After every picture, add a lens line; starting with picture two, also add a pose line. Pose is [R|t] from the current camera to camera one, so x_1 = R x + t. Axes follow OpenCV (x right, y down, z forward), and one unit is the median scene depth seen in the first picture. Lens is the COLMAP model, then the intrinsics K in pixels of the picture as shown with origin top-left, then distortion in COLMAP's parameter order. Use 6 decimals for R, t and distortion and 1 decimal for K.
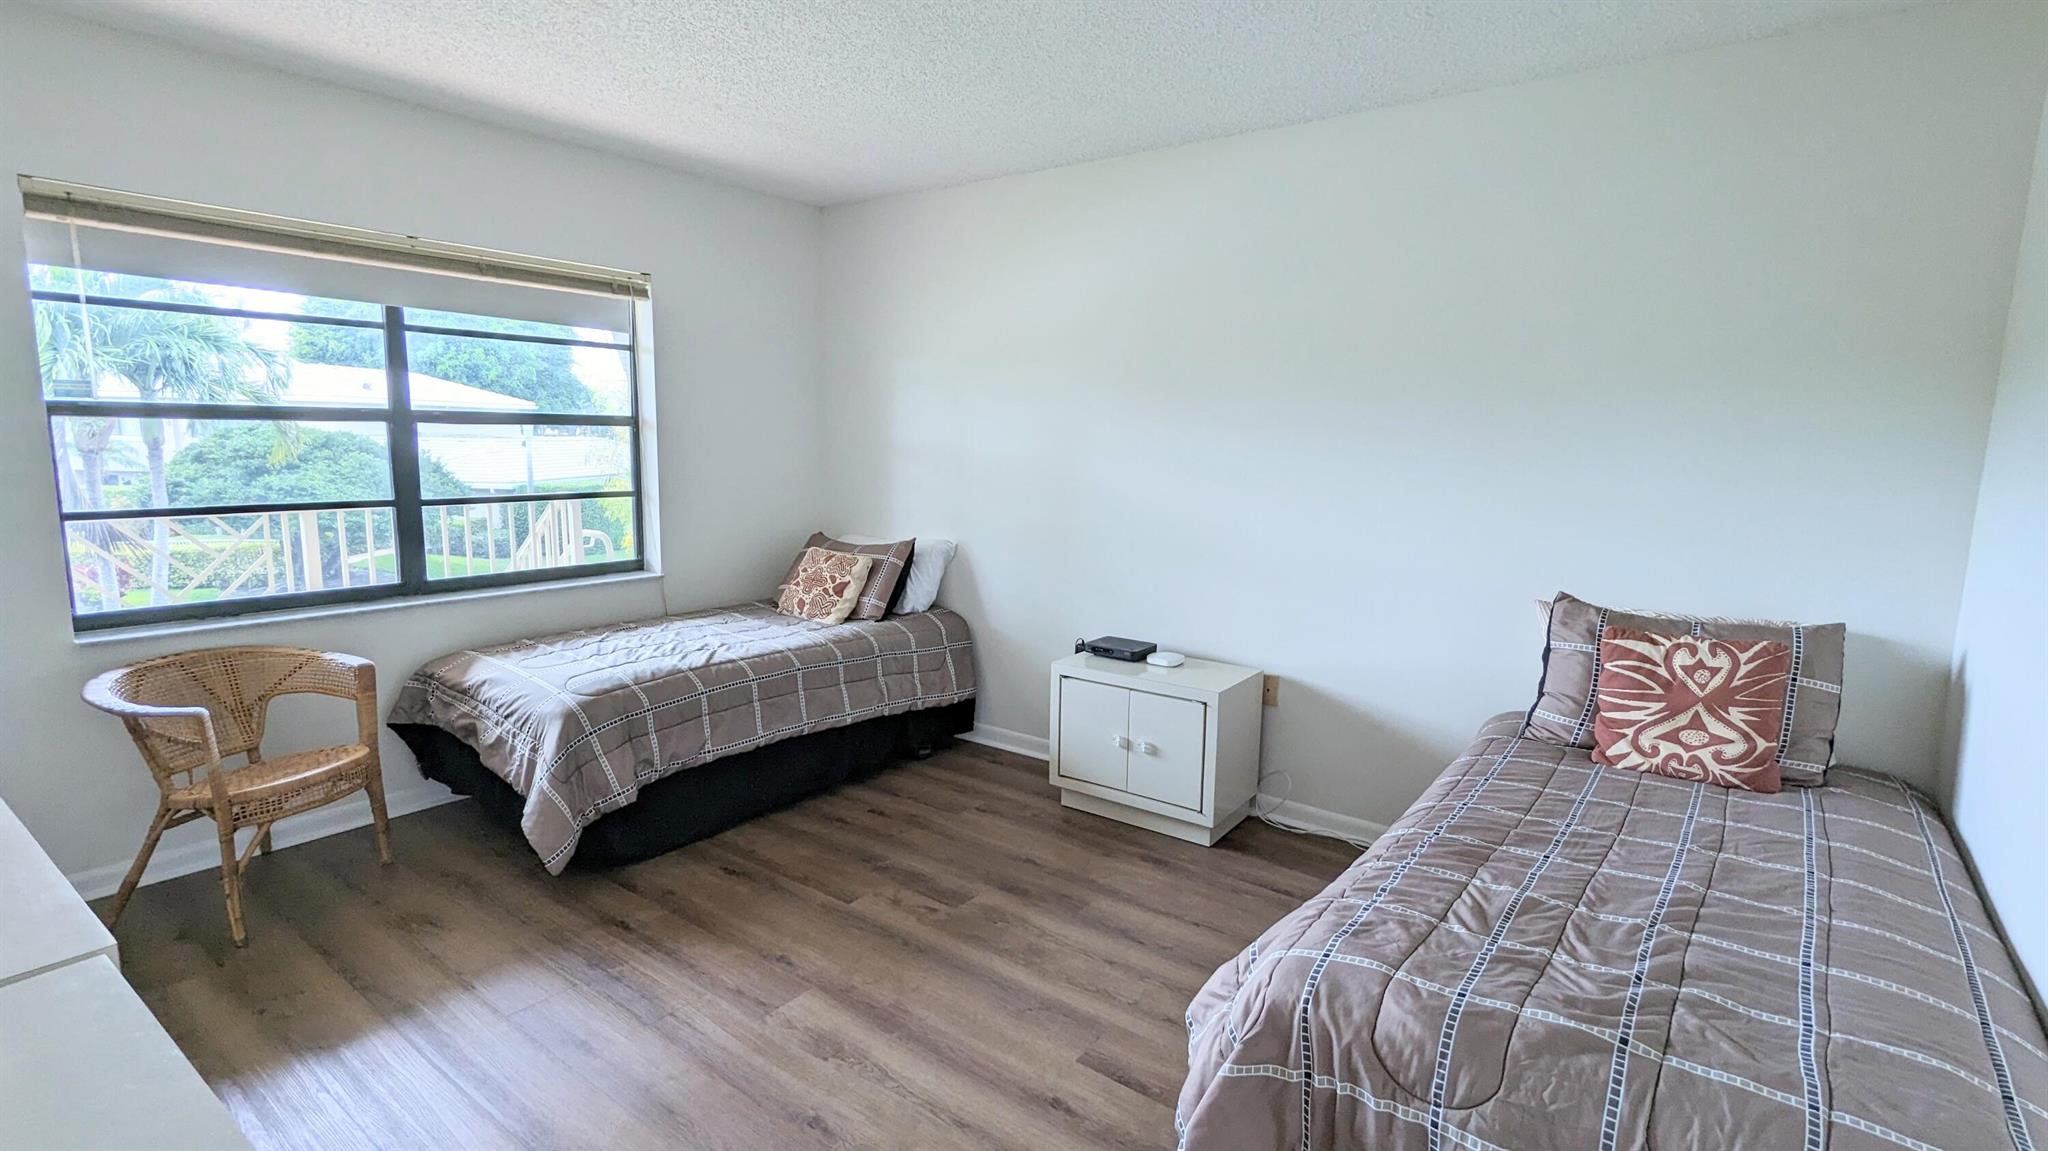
lens RADIAL K [[966.3, 0, 1020.6], [0, 966.3, 578.2], [0, 0, 1]] dist [-0.000807, 0.001024]
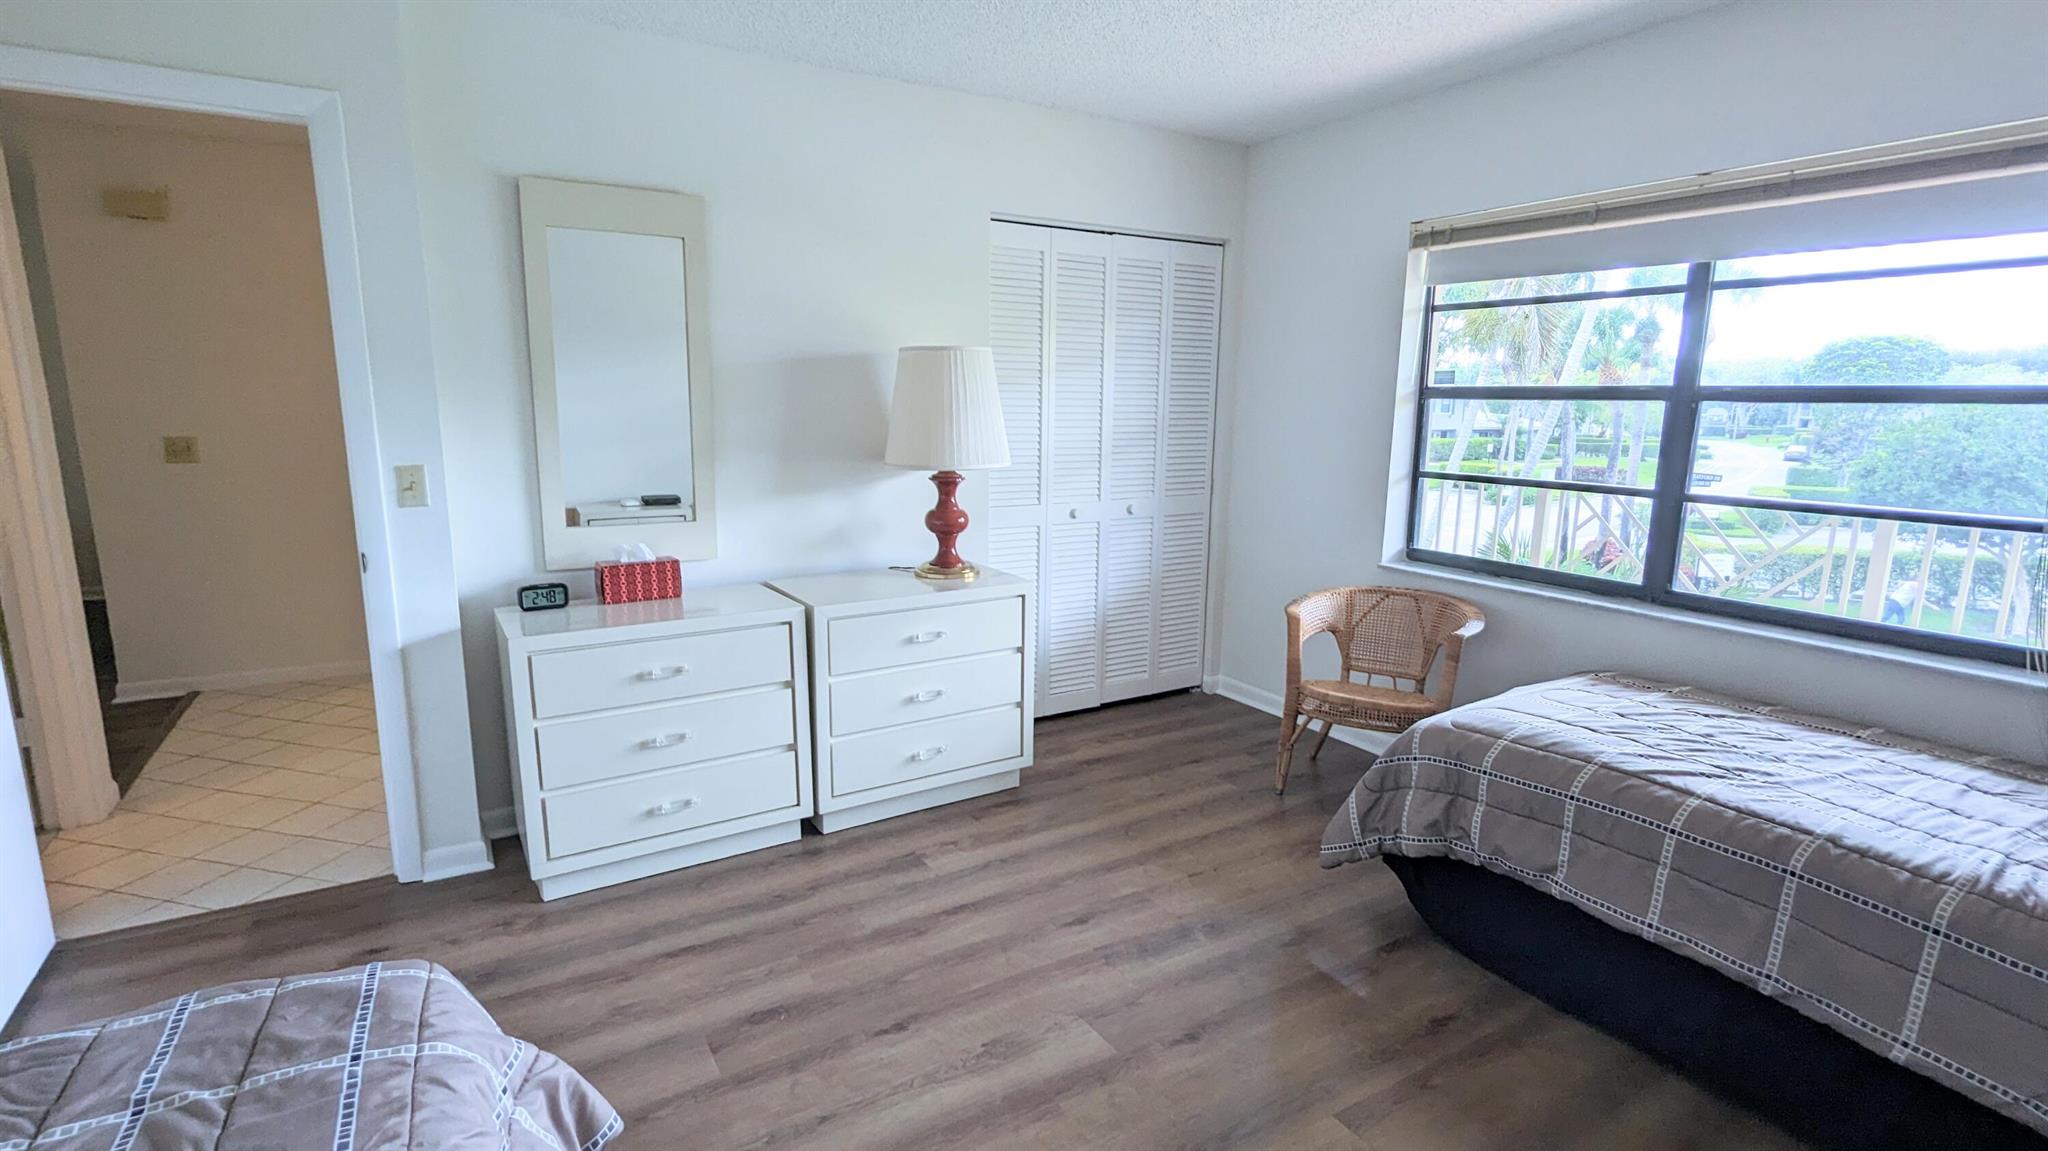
lens RADIAL K [[966.3, 0, 1010.3], [0, 966.3, 576.6], [0, 0, 1]] dist [-0.000807, 0.001024]
pose [[-0.373904, 0.147956, -0.915590, 0.403521], [-0.155864, 0.963130, 0.219289, -0.113825], [0.914277, 0.224701, -0.337057, 0.830599]]
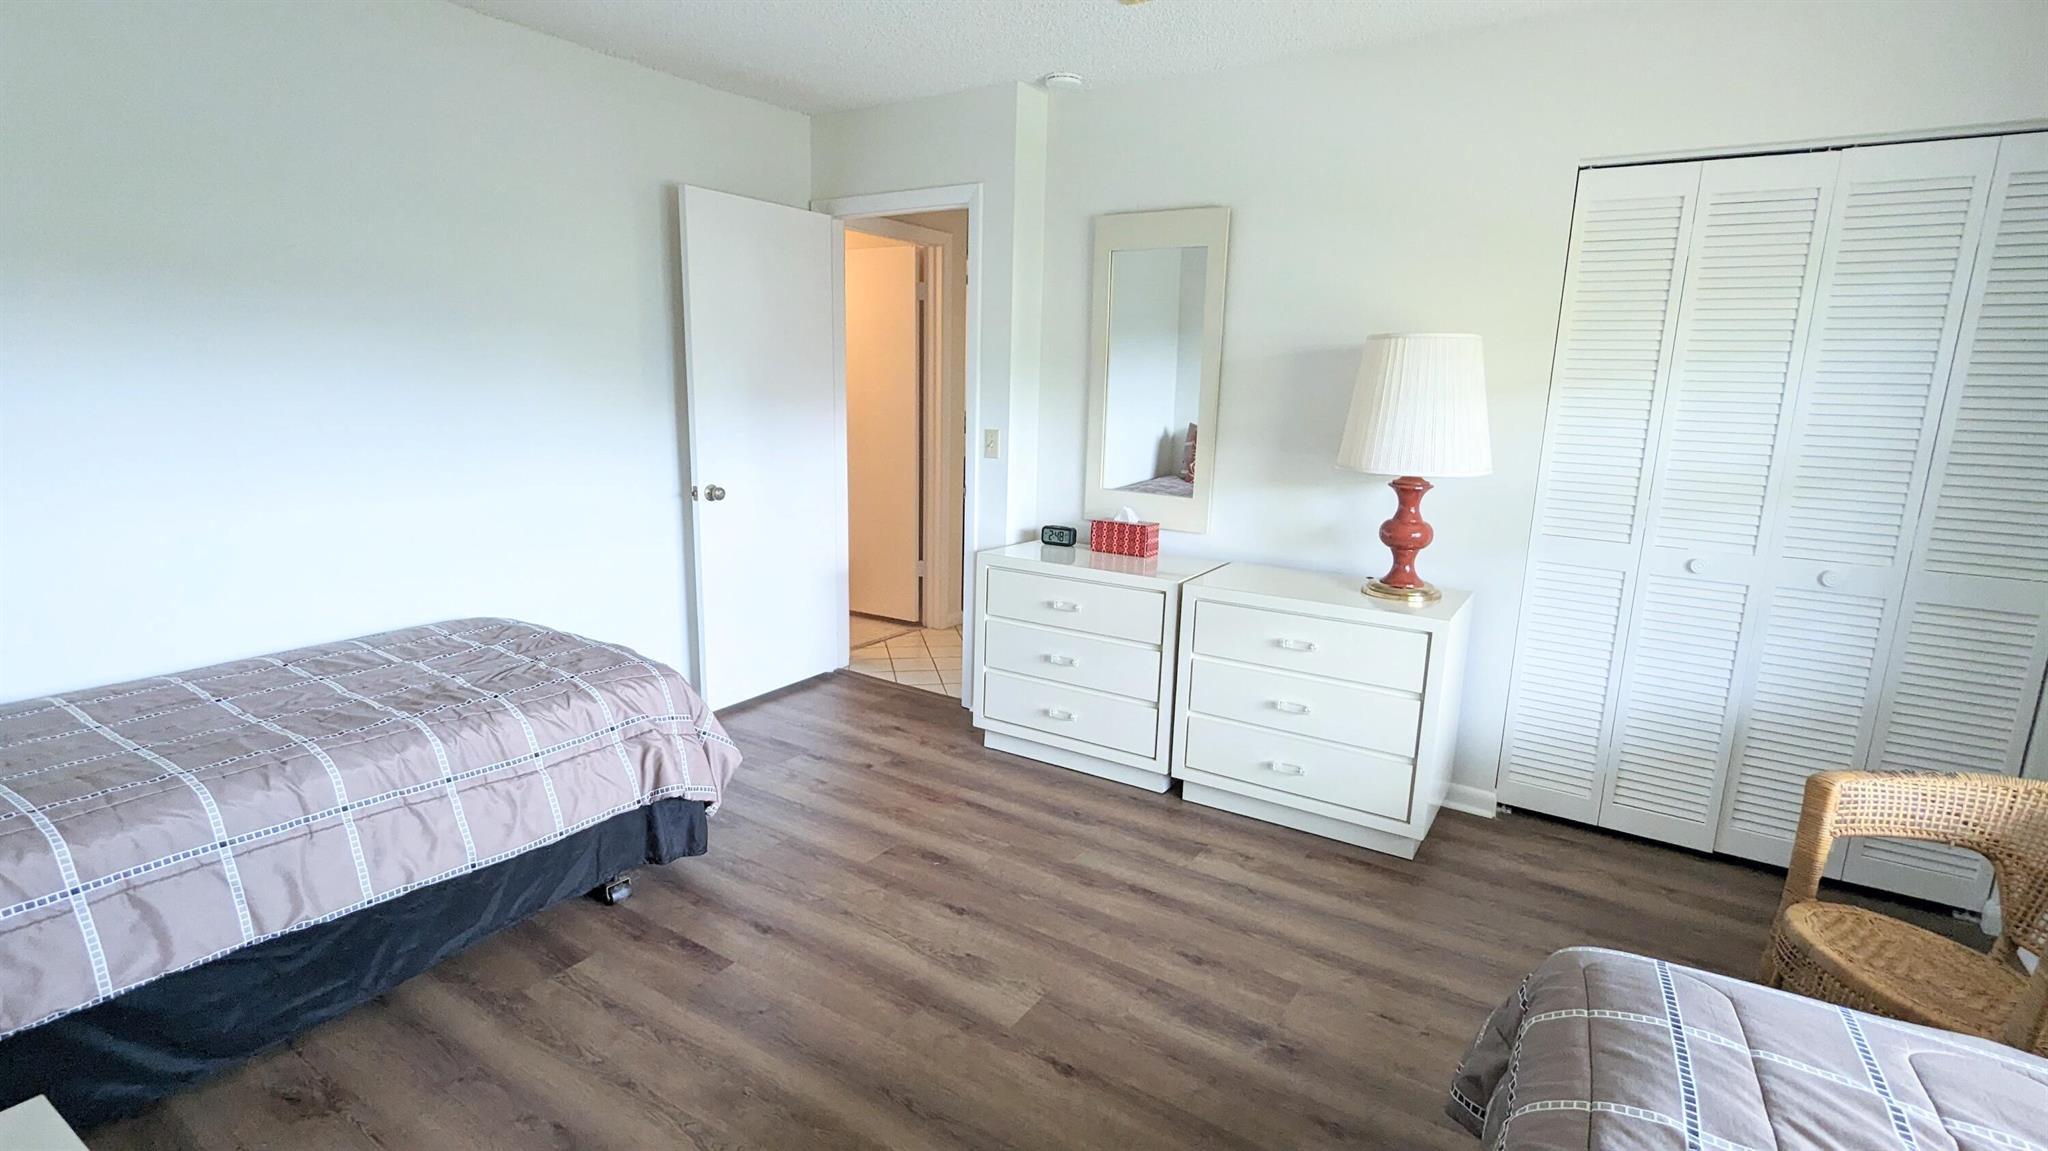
lens RADIAL K [[966.3, 0, 1025.9], [0, 966.3, 578.1], [0, 0, 1]] dist [-0.000807, 0.001024]
pose [[-0.996407, -0.031042, -0.078801, -0.112186], [-0.056682, 0.935741, 0.348104, -0.192258], [0.062932, 0.351320, -0.934138, 1.253424]]
